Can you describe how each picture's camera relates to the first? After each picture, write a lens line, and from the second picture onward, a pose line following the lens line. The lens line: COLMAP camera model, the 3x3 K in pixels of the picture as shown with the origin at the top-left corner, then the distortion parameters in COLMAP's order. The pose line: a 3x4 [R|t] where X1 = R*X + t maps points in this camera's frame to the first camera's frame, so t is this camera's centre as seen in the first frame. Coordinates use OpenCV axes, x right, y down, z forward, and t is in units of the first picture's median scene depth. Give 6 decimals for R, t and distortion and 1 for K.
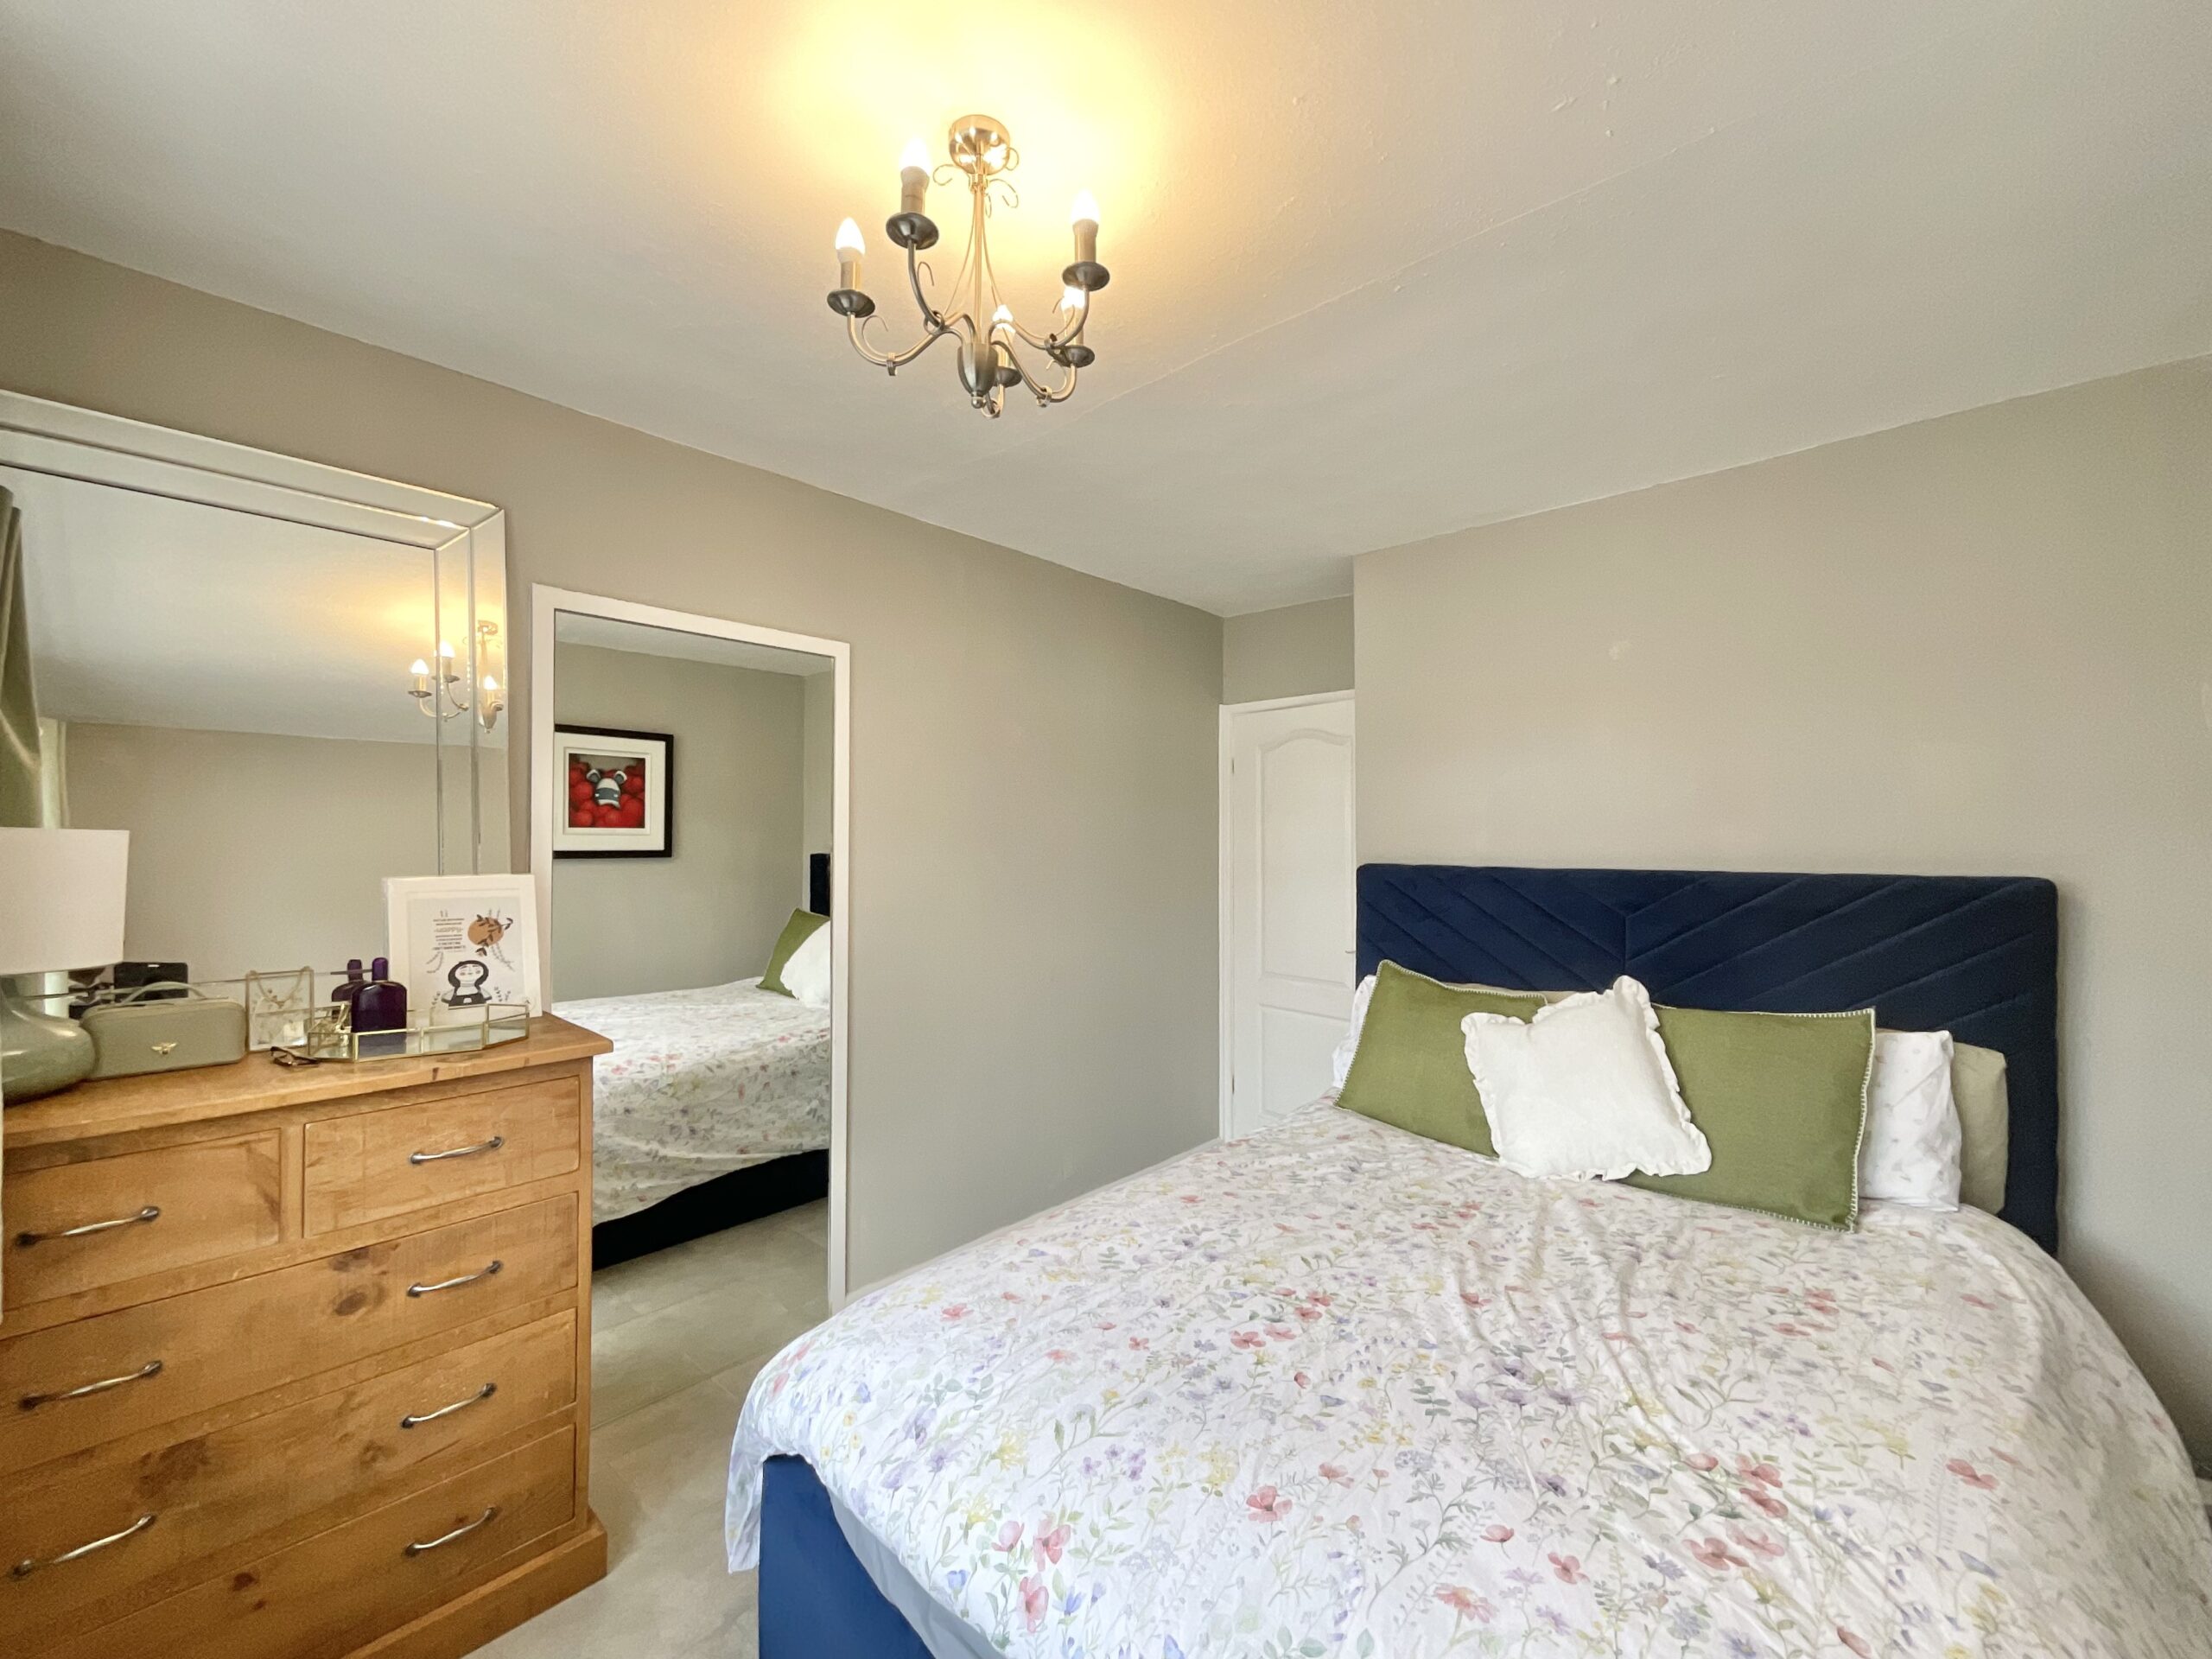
lens RADIAL K [[898.0, 0, 1103.8], [0, 898.0, 839.0], [0, 0, 1]] dist [-0.000535, -0.000042]
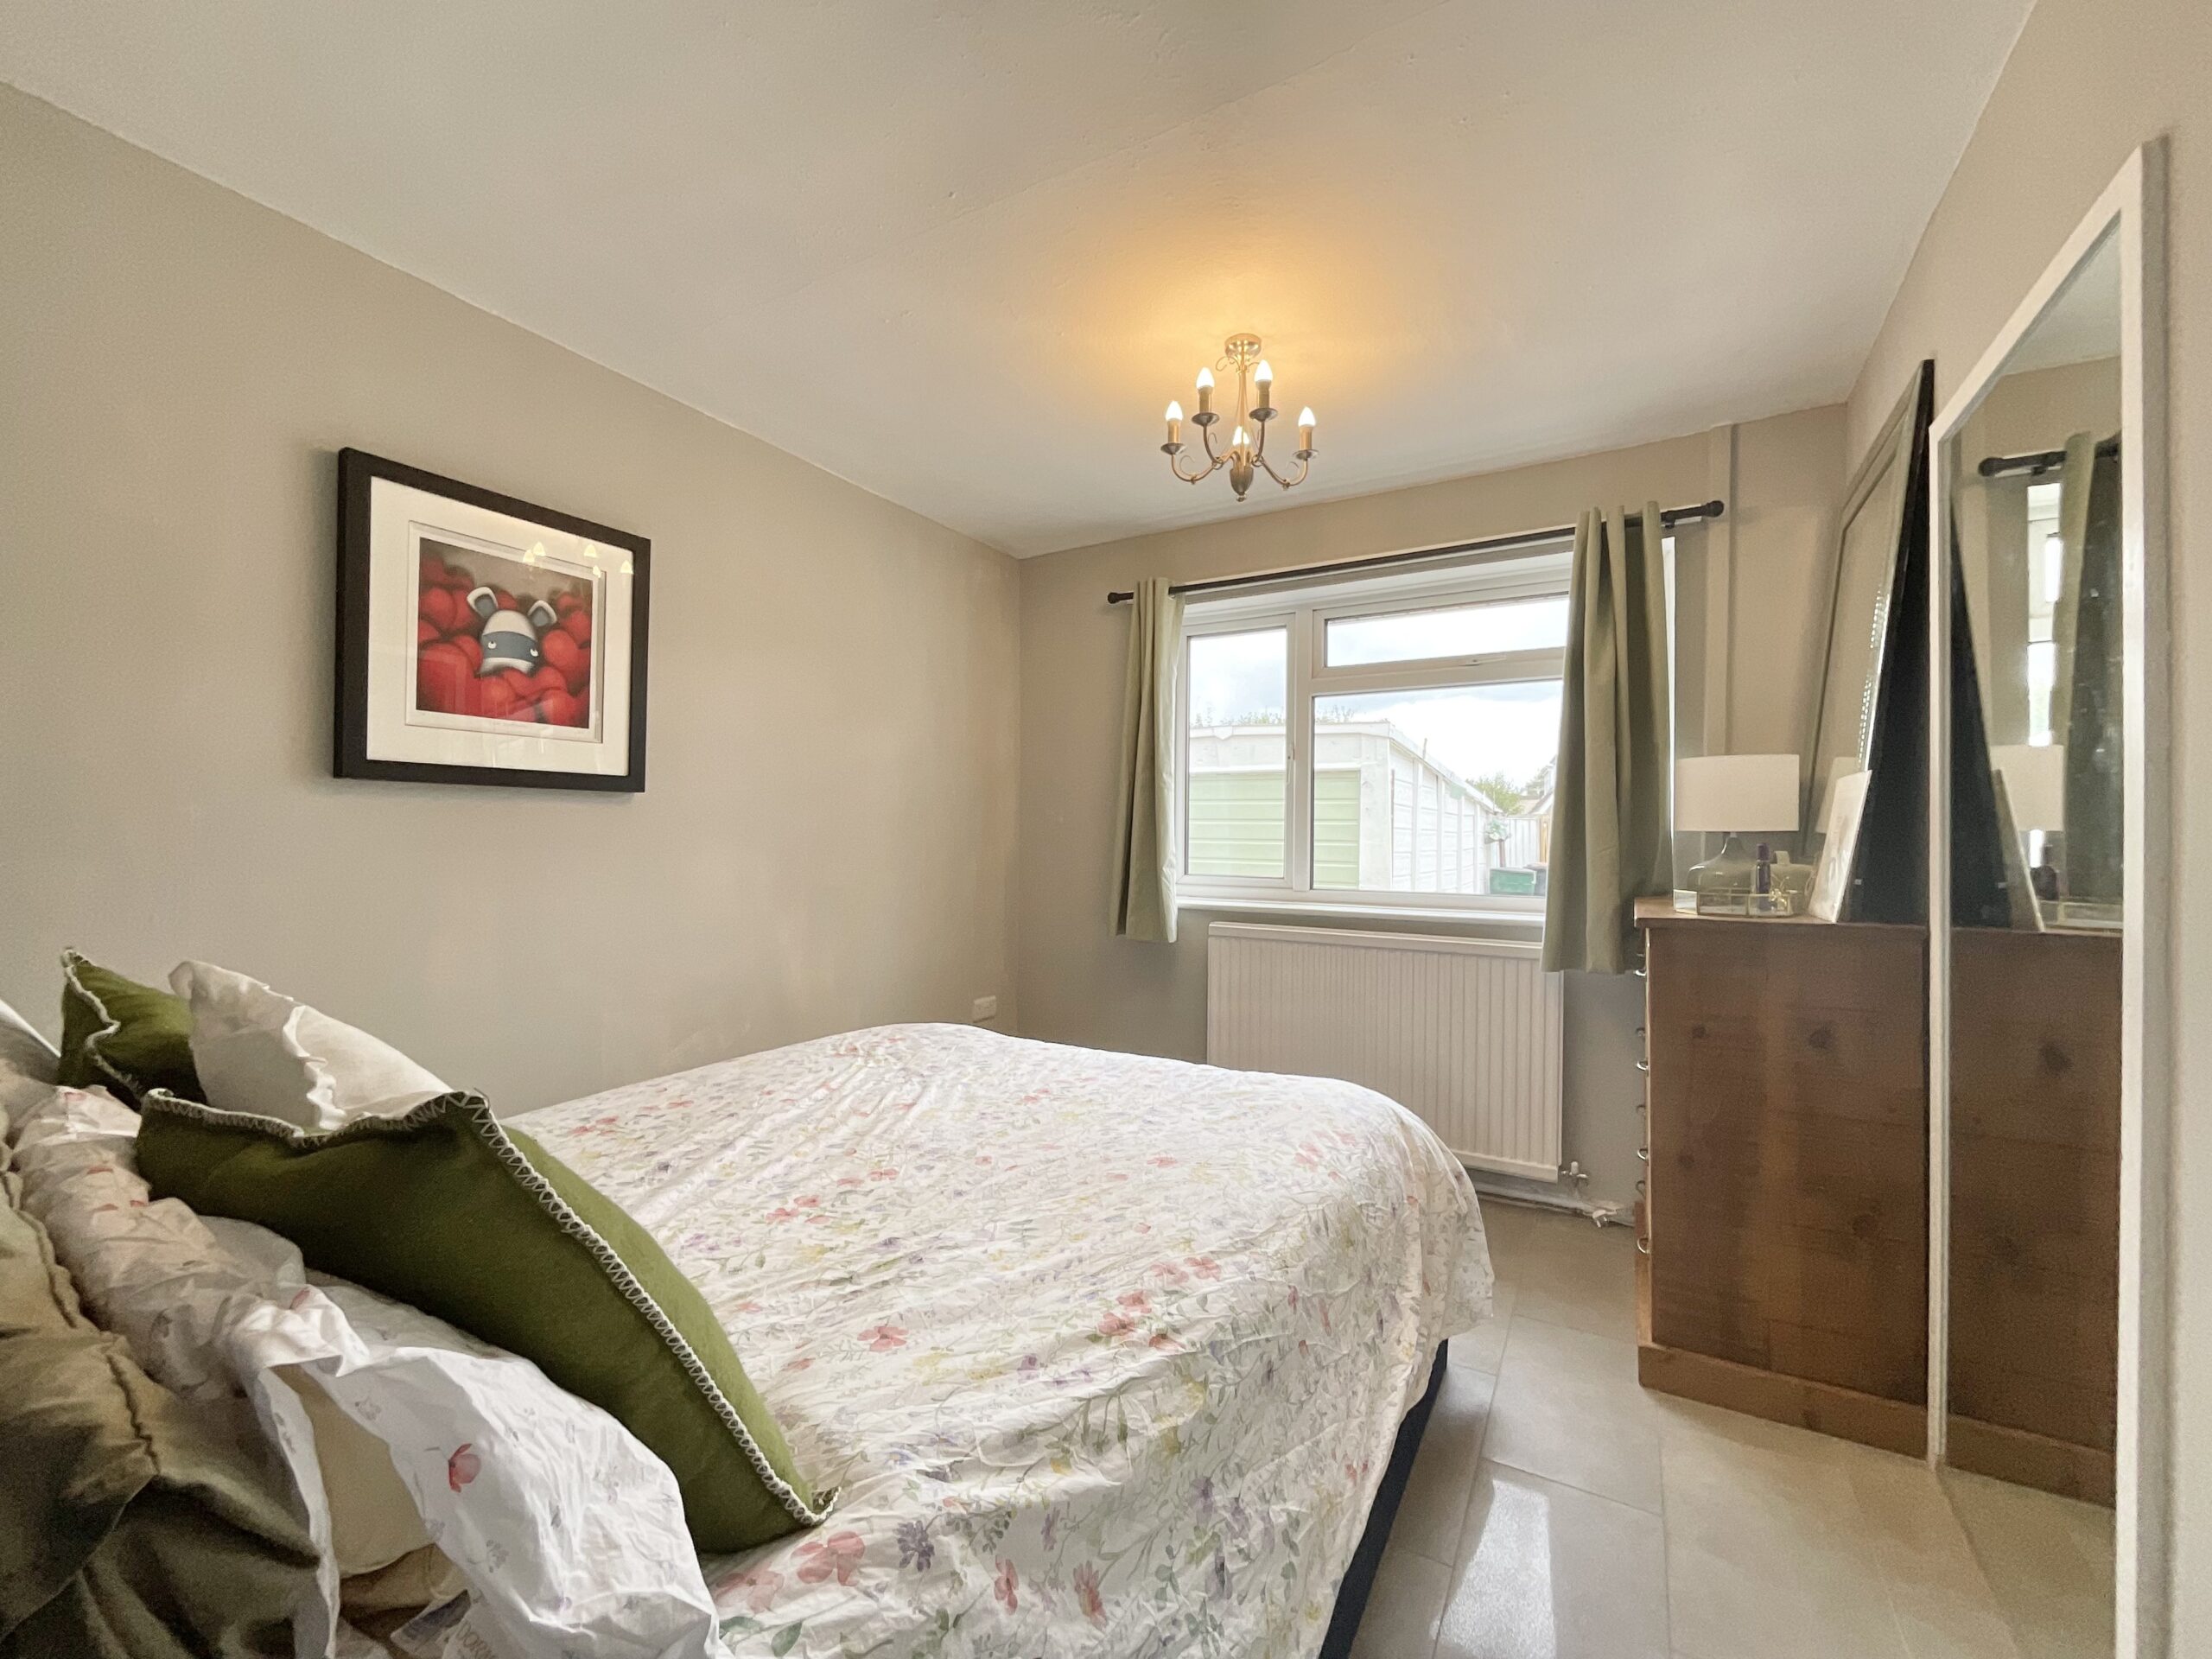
lens RADIAL K [[898.0, 0, 1103.8], [0, 898.0, 839.0], [0, 0, 1]] dist [-0.000535, -0.000042]
pose [[-0.979377, -0.004223, -0.201997, 0.392285], [-0.004410, 0.999990, 0.000477, 0.145213], [0.201993, 0.001358, -0.979386, 2.225135]]
